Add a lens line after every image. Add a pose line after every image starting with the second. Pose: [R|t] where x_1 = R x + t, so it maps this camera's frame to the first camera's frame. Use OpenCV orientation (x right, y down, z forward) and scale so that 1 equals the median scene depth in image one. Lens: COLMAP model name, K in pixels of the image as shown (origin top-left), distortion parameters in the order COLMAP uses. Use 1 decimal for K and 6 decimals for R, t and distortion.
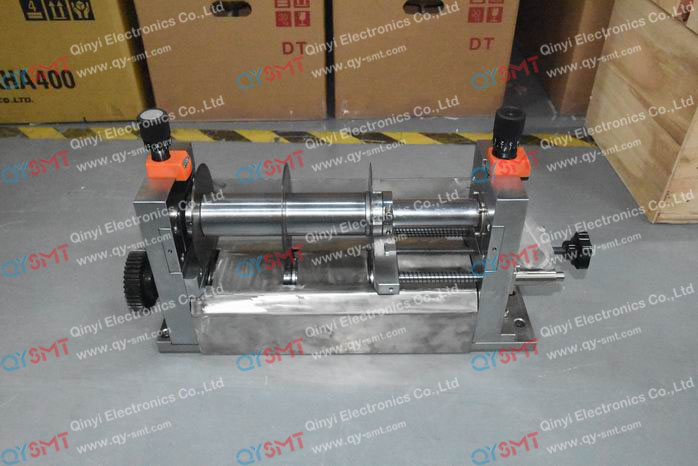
lens RADIAL K [[615.7, 0, 349.0], [0, 615.7, 233.0], [0, 0, 1]] dist [-0.071850, 0.163220]
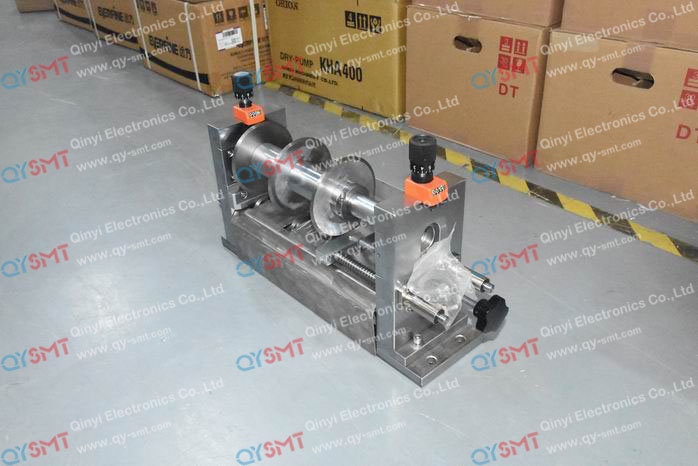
lens RADIAL K [[615.7, 0, 349.0], [0, 615.7, 233.0], [0, 0, 1]] dist [-0.071850, 0.163220]
pose [[0.670789, 0.373423, -0.640779, 0.504948], [-0.430425, 0.899614, 0.073680, -0.035780], [0.603968, 0.226384, 0.764182, 0.067079]]
